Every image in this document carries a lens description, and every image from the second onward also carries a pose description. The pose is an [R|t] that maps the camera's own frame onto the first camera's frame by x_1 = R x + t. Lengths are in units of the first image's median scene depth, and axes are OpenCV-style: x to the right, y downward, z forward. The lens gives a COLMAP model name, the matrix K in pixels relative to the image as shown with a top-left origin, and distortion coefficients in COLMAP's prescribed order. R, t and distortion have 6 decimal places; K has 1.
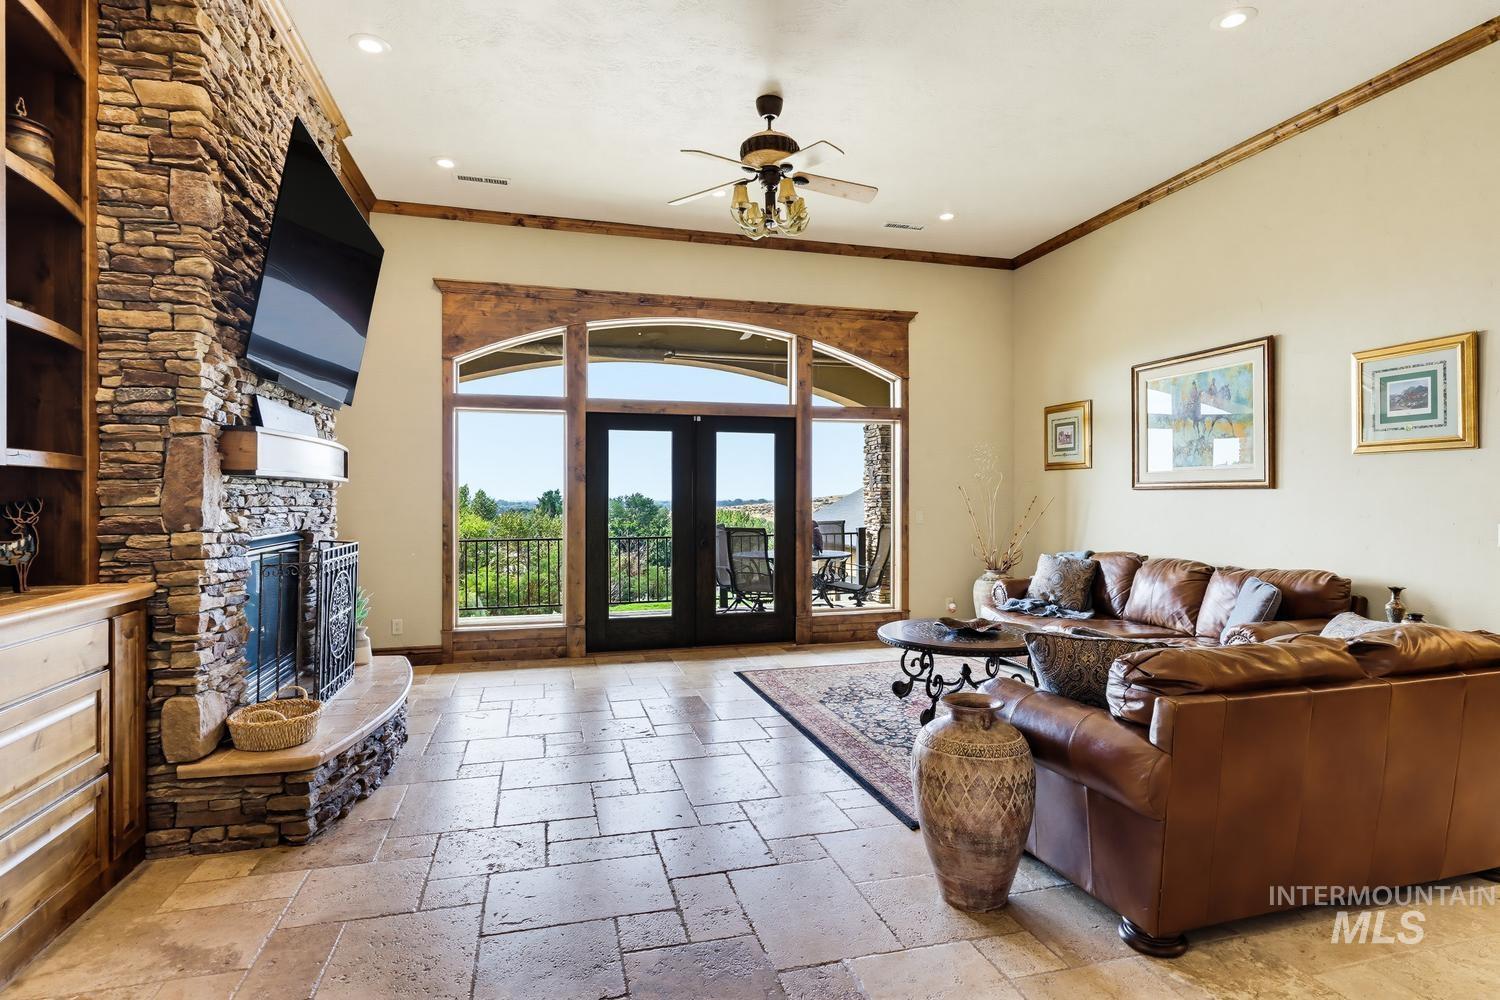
lens RADIAL K [[771.9, 0, 754.3], [0, 771.9, 498.5], [0, 0, 1]] dist [0.003359, -0.000916]
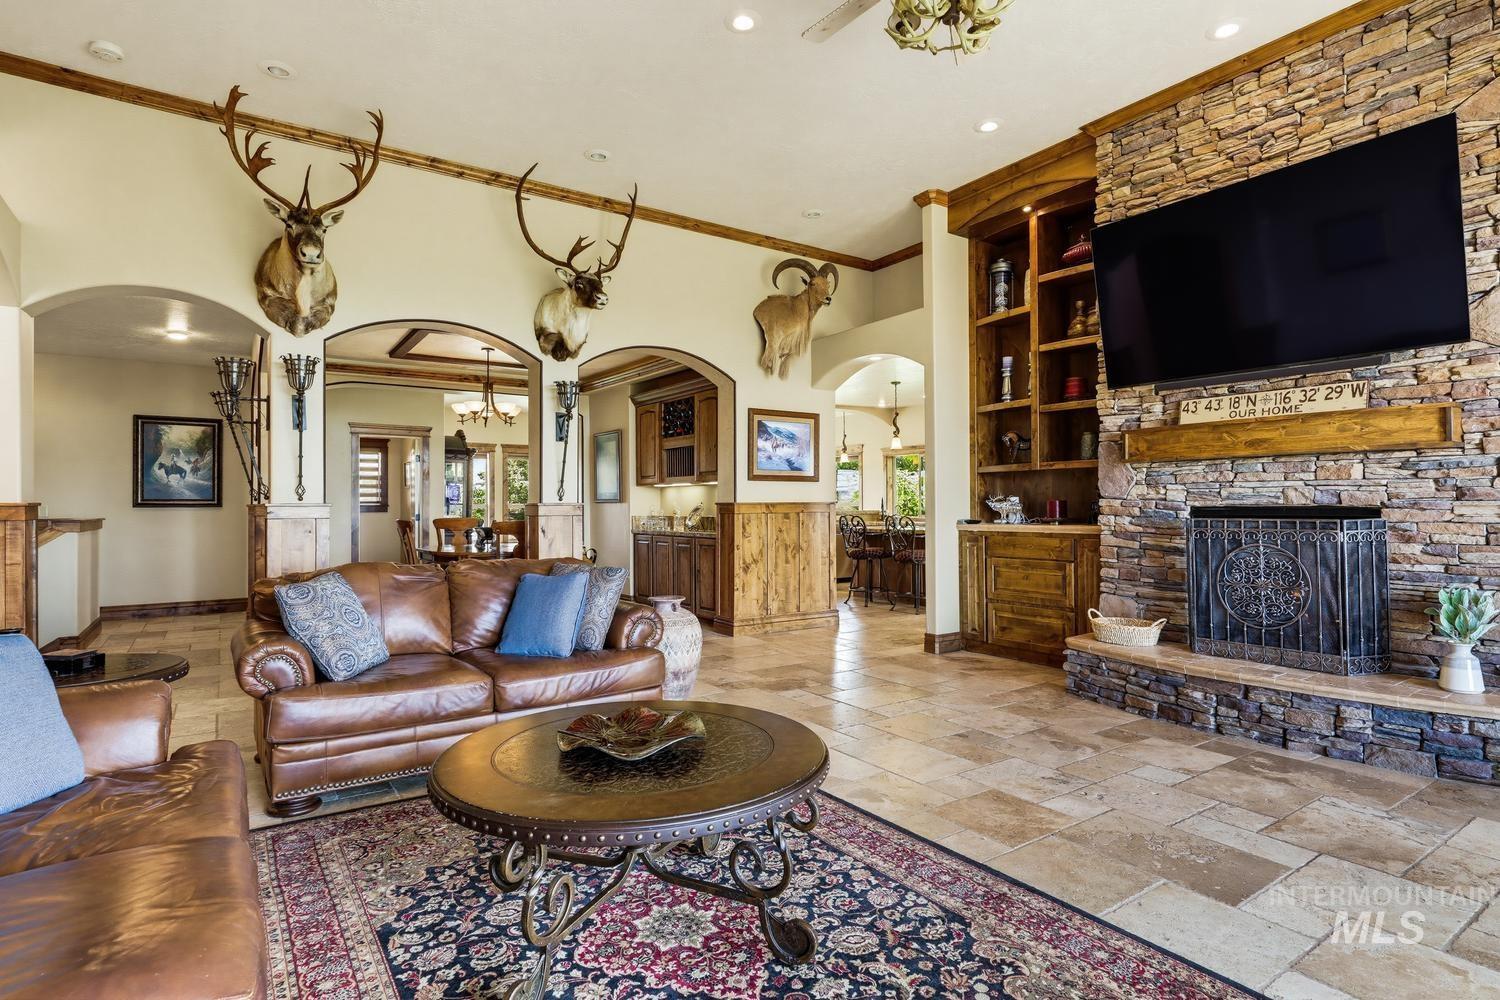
lens RADIAL K [[773.4, 0, 765.8], [0, 773.4, 498.2], [0, 0, 1]] dist [0.002490, 0.000202]
pose [[-0.940075, 0.000866, -0.340966, 0.287016], [0.003730, 0.999963, -0.007743, 0.026192], [0.340947, -0.008551, -0.940044, 1.169983]]
